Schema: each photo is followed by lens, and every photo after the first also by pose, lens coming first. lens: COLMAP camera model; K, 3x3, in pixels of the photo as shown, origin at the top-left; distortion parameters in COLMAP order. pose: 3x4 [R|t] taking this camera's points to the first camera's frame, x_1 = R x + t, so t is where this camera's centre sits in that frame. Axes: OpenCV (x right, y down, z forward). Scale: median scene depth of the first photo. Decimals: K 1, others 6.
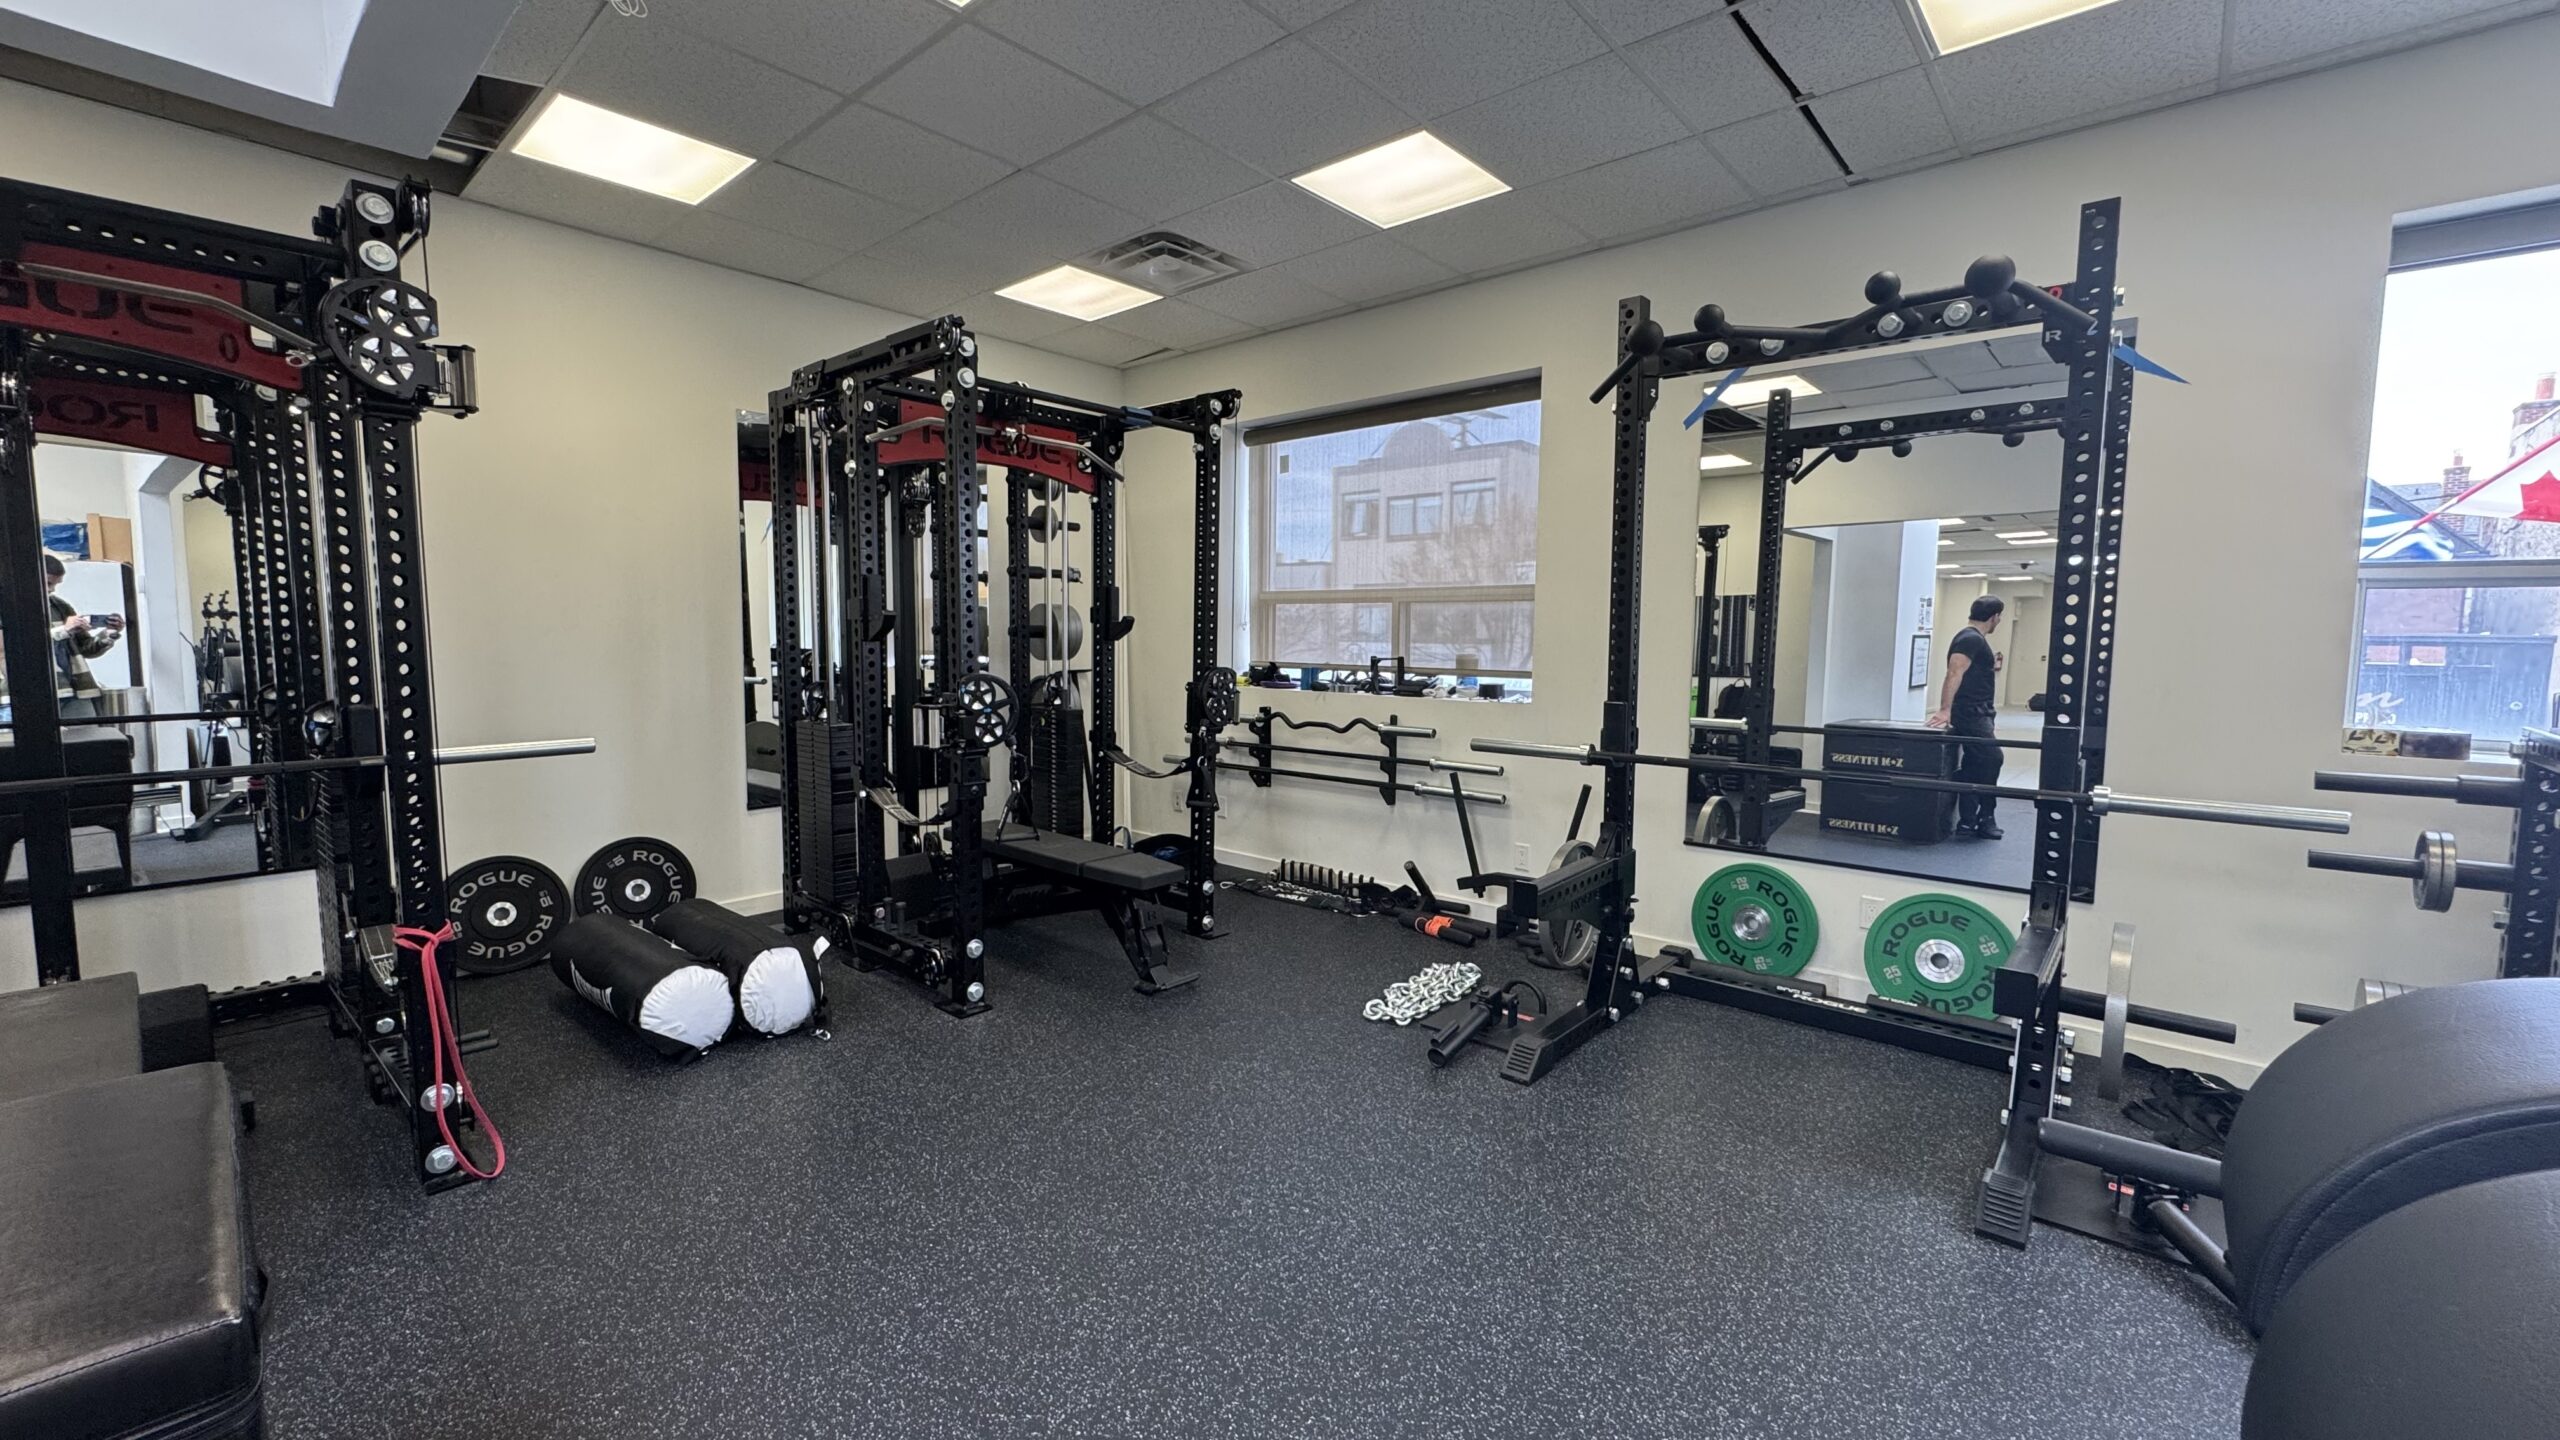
lens RADIAL K [[1015.4, 0, 1280.3], [0, 1015.4, 714.9], [0, 0, 1]] dist [-0.000377, 0.000434]
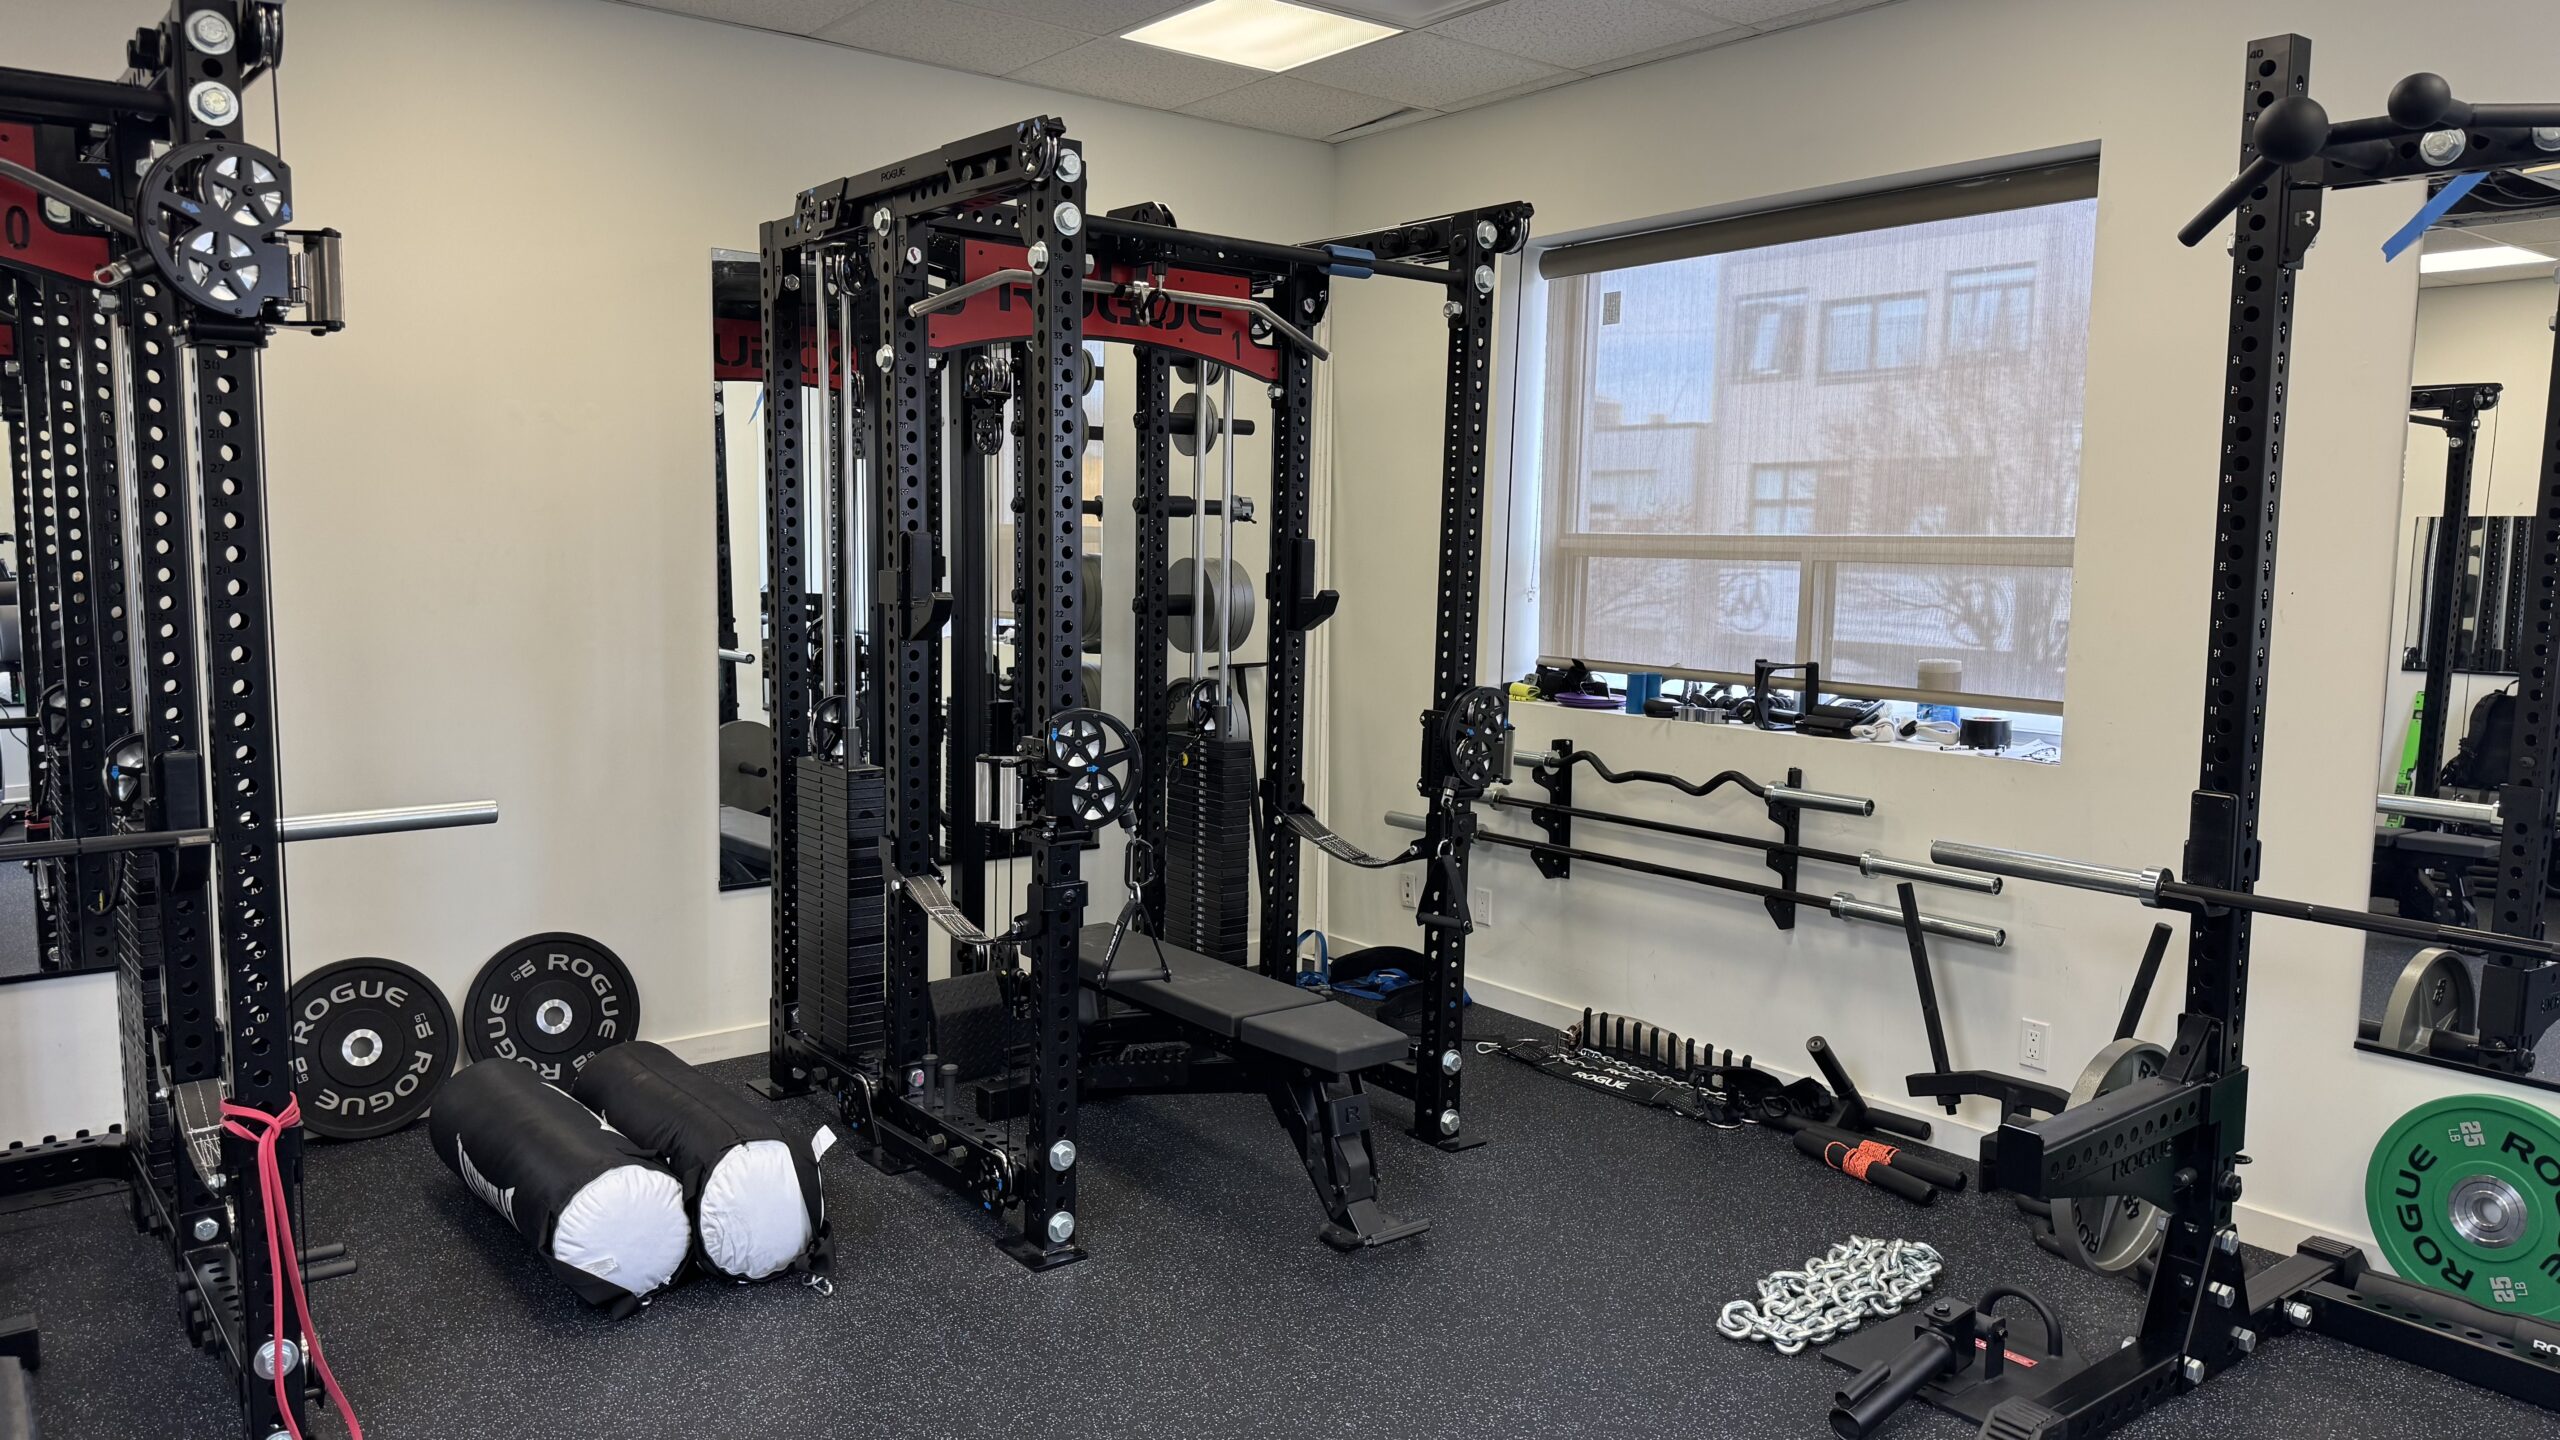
lens RADIAL K [[1780.0, 0, 1279.5], [0, 1780.0, 715.0], [0, 0, 1]] dist [0.099797, -0.141722]
pose [[0.983002, 0.026566, -0.181664, 0.014096], [-0.023462, 0.999540, 0.019211, -0.052482], [0.182091, -0.014622, 0.983173, -0.026306]]
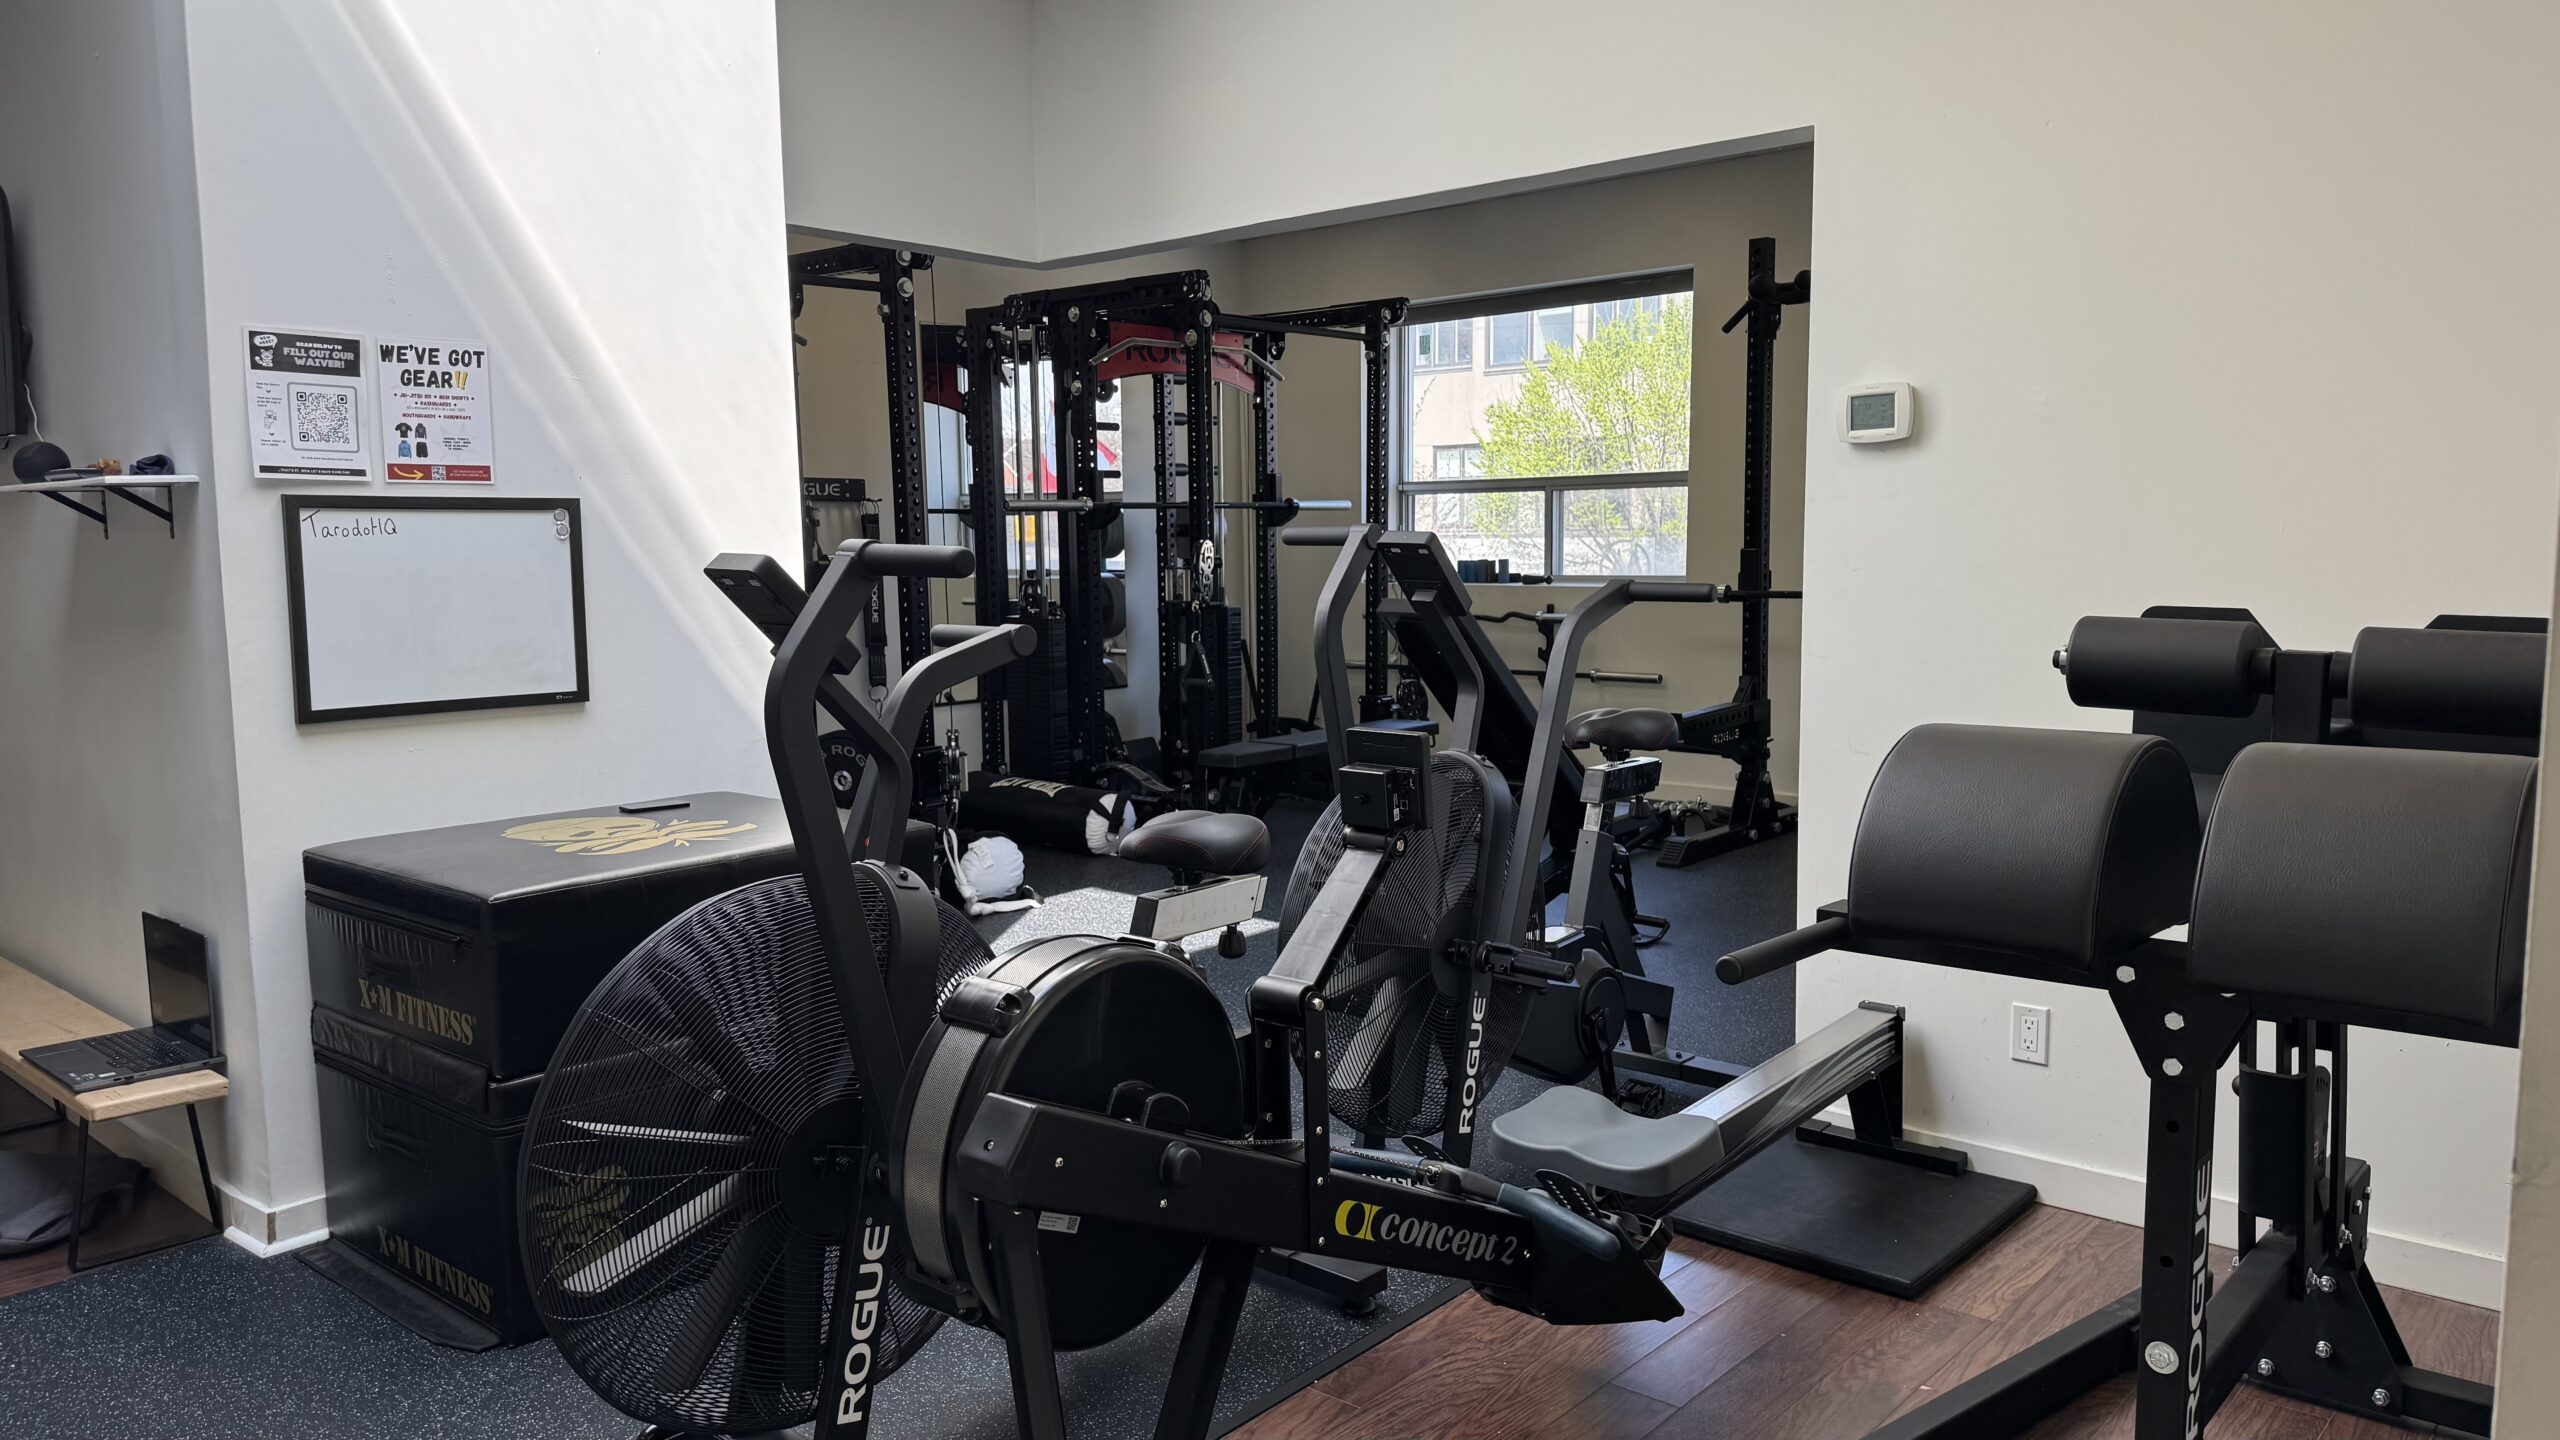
lens RADIAL K [[1780.0, 0, 1279.5], [0, 1780.0, 715.0], [0, 0, 1]] dist [0.099797, -0.141722]
pose [[0.999707, -0.022288, -0.009399, -0.183290], [0.022507, 0.999461, 0.023896, 0.078284], [0.008862, -0.024101, 0.999670, -0.985203]]
